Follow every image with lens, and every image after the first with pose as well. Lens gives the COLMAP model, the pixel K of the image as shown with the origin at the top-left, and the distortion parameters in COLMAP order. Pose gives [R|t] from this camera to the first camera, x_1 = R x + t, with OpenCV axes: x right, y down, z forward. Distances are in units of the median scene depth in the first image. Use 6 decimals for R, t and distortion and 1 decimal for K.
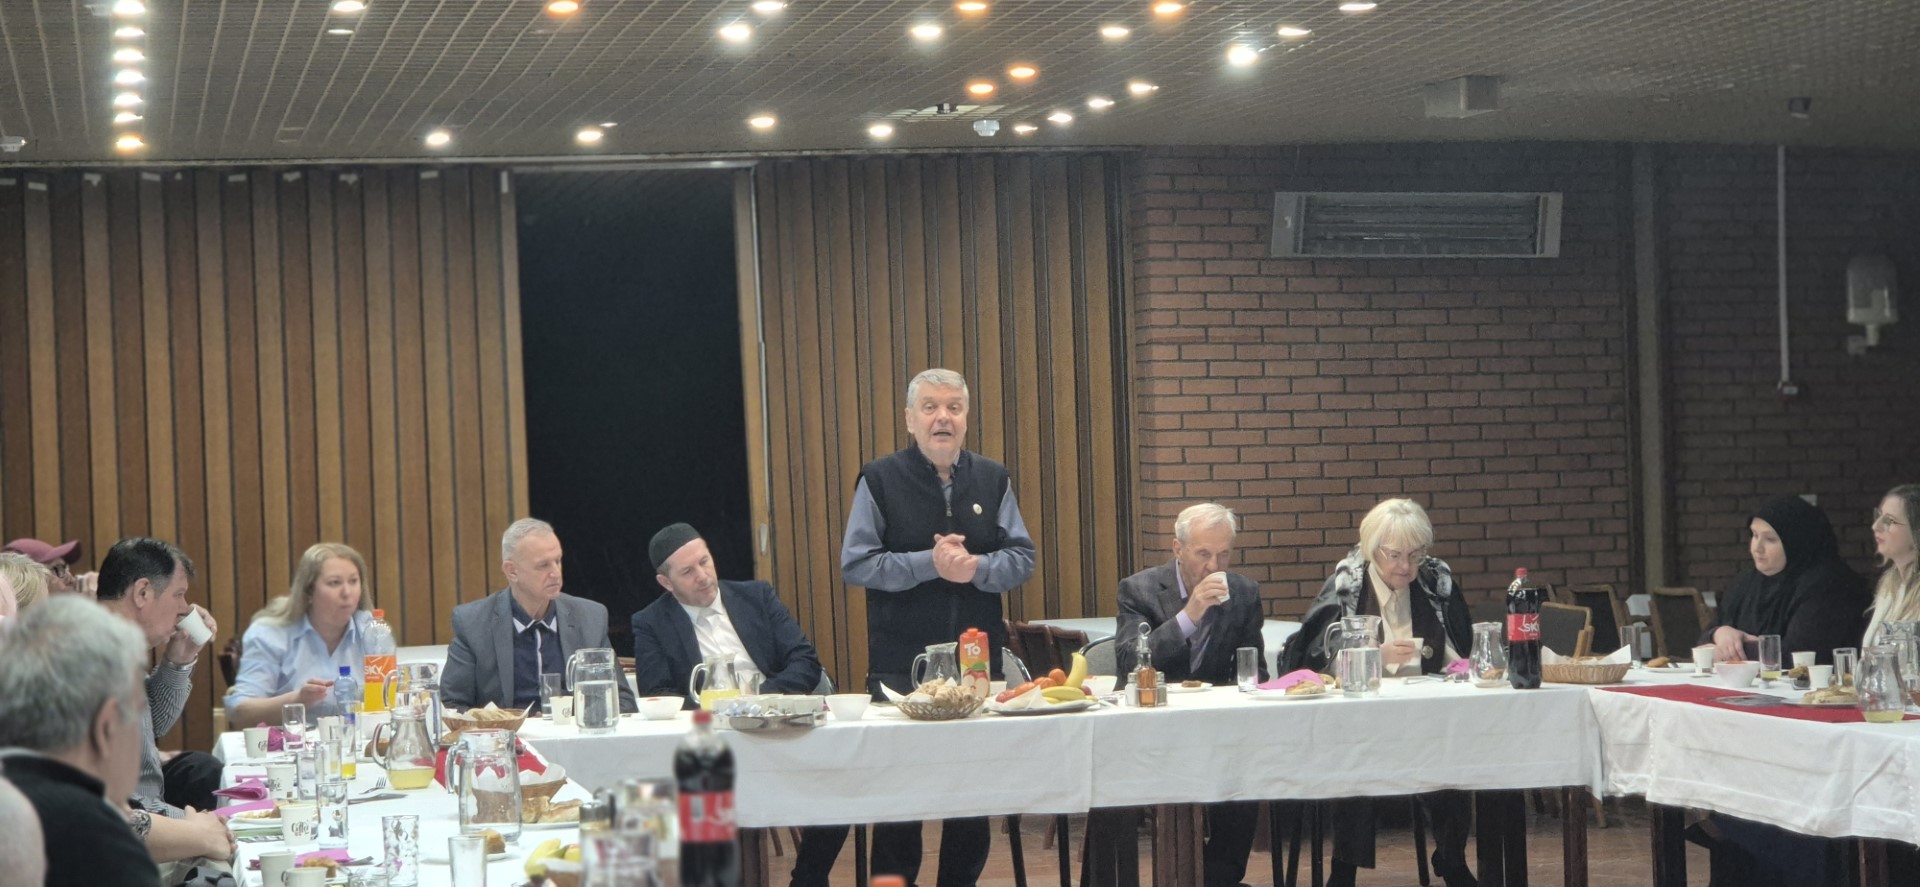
lens RADIAL K [[3604.6, 0, 970.2], [0, 3604.6, 447.7], [0, 0, 1]] dist [-0.141623, 0.000000]
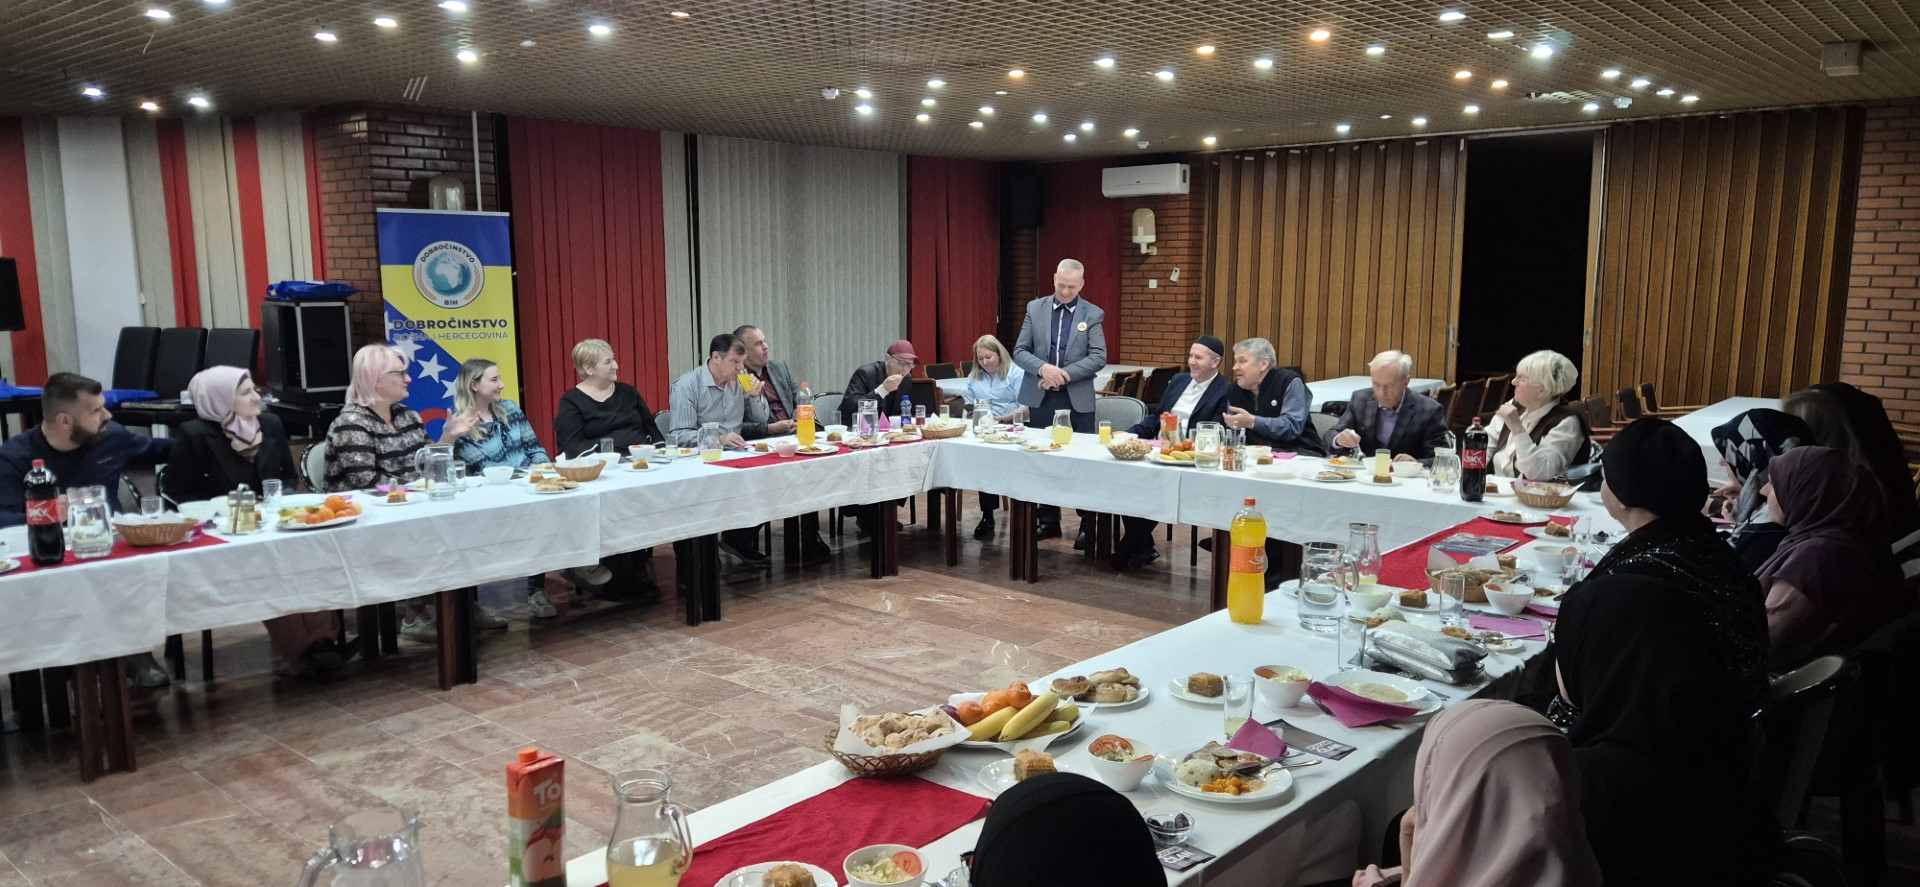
lens RADIAL K [[1276.8, 0, 961.5], [0, 1276.8, 455.7], [0, 0, 1]] dist [0.072363, -0.051441]
pose [[0.588719, 0.150171, -0.794266, 0.292699], [-0.017454, 0.984724, 0.173244, -0.024468], [0.808149, -0.088129, 0.582348, 0.351560]]
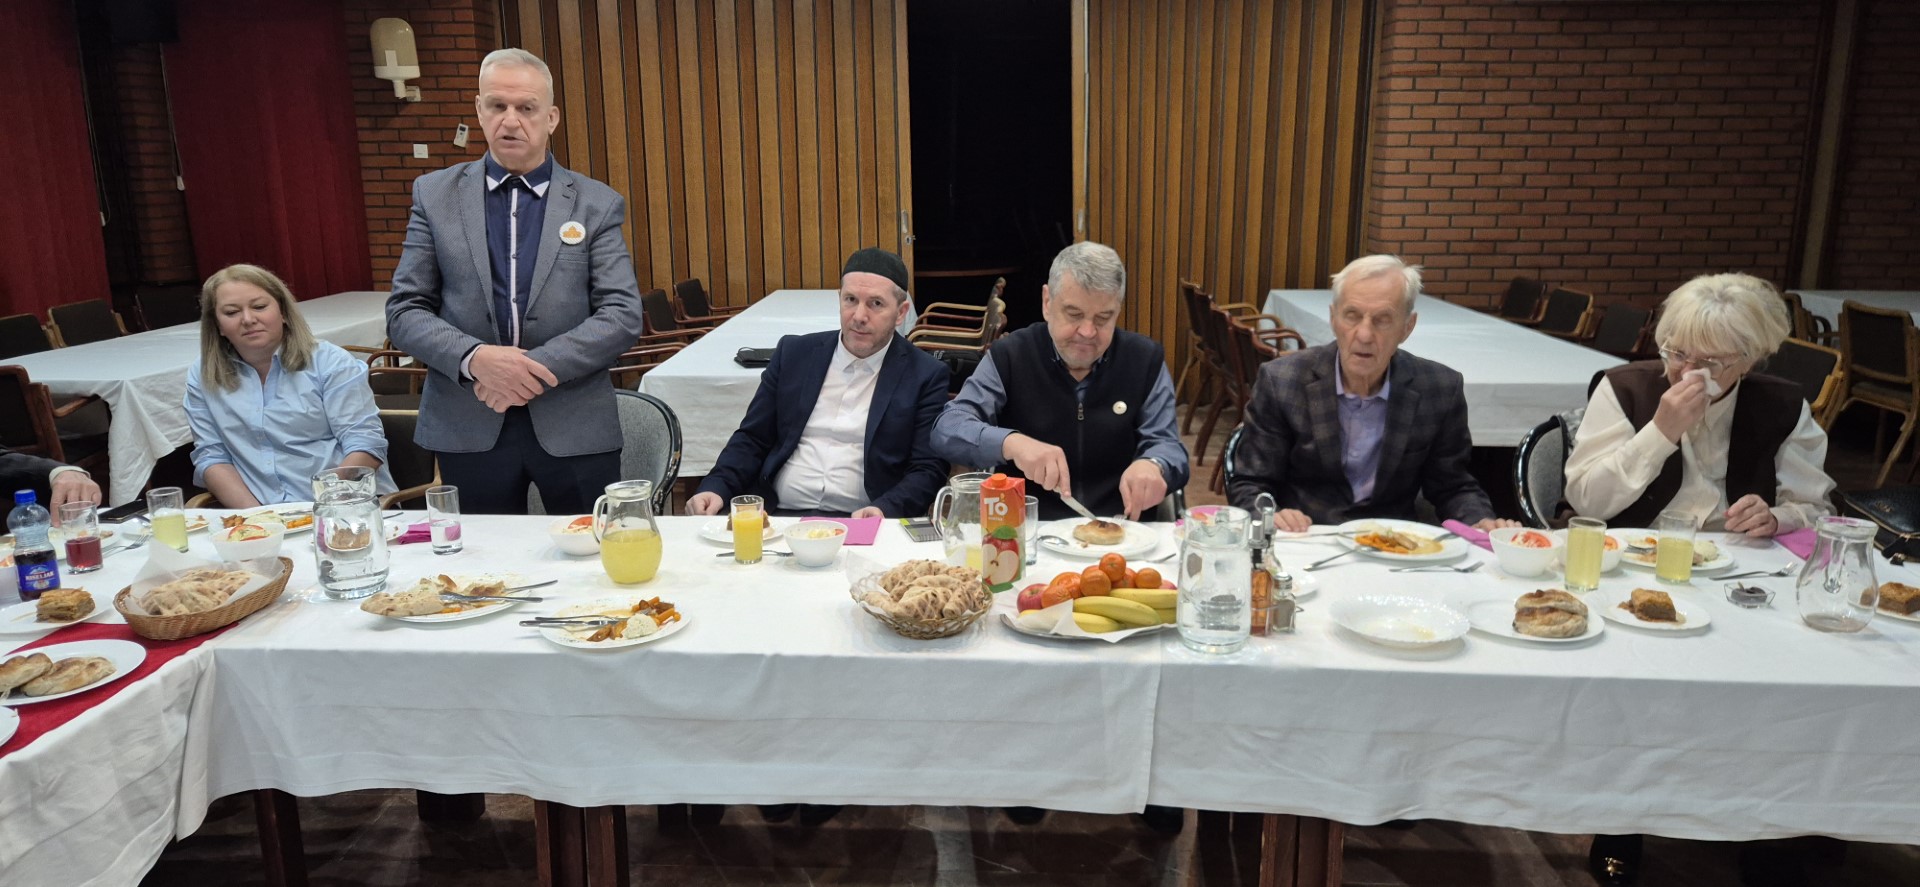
lens RADIAL K [[1276.8, 0, 946.1], [0, 1276.8, 430.5], [0, 0, 1]] dist [0.072363, -0.051441]
pose [[0.958968, 0.087615, -0.269637, 0.034112], [-0.025798, 0.974072, 0.224761, -0.005488], [0.282338, -0.208583, 0.936365, 0.509219]]
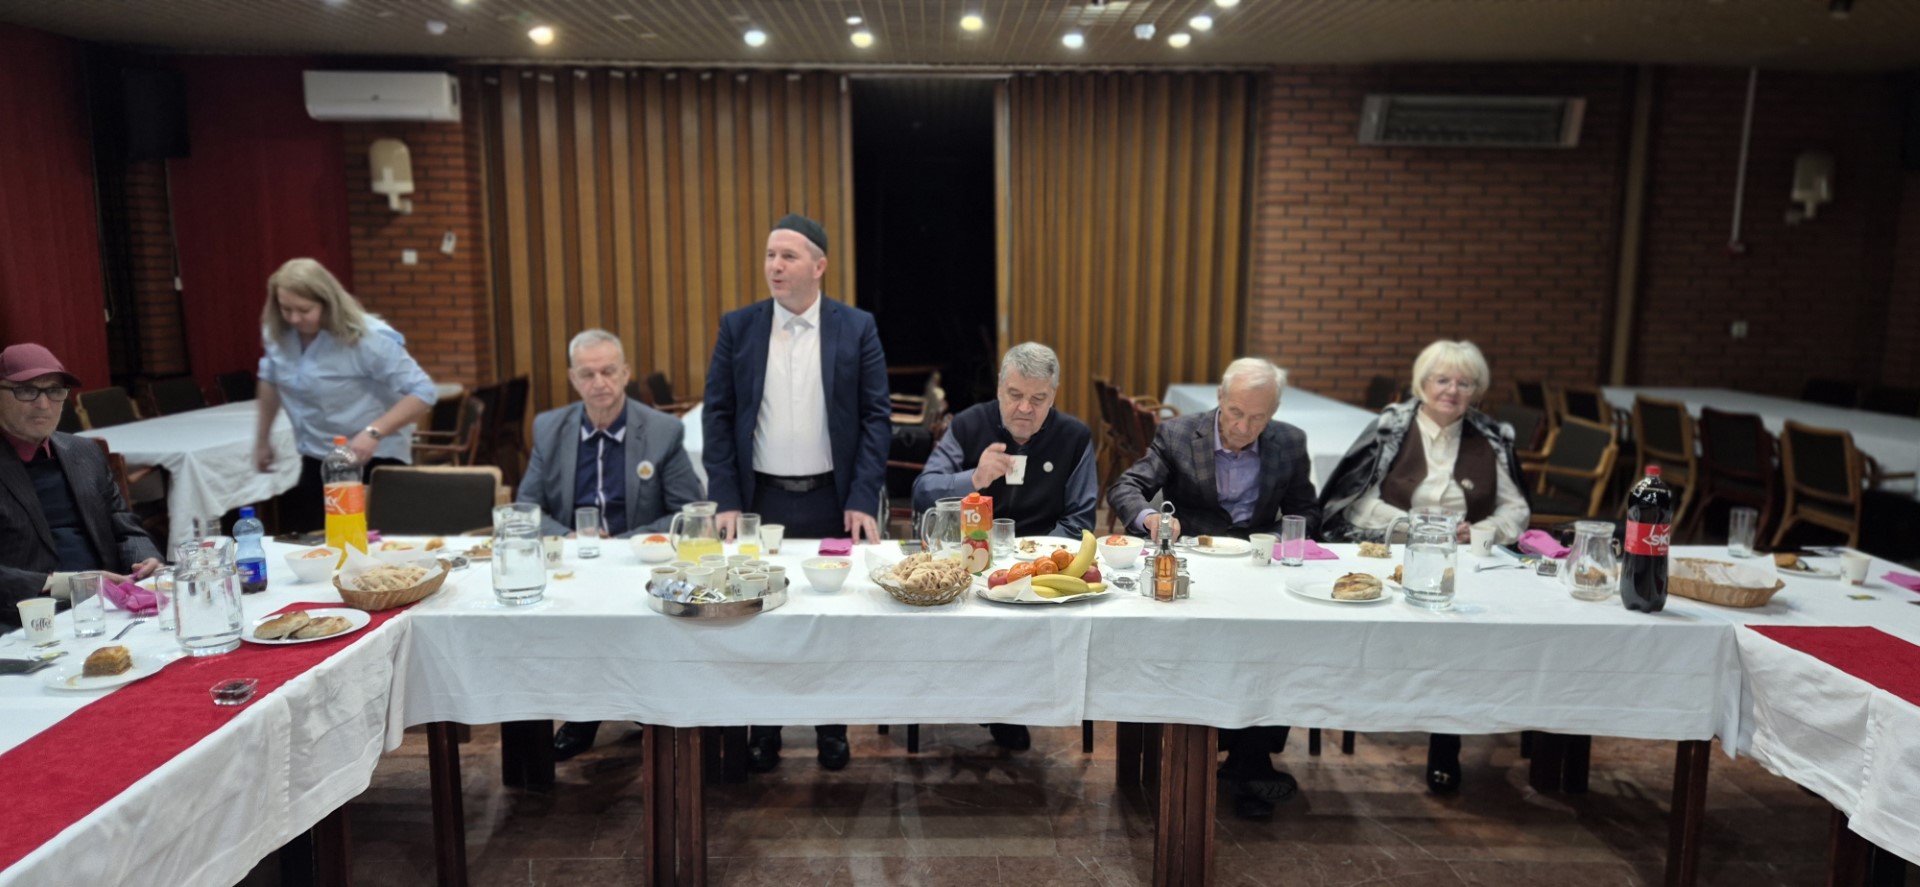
lens RADIAL K [[1276.8, 0, 939.6], [0, 1276.8, 450.2], [0, 0, 1]] dist [0.072363, -0.051441]
pose [[0.974931, 0.070724, -0.210970, 0.038090], [-0.037835, 0.987026, 0.156036, -0.006224], [0.219269, -0.144143, 0.964958, 0.449329]]
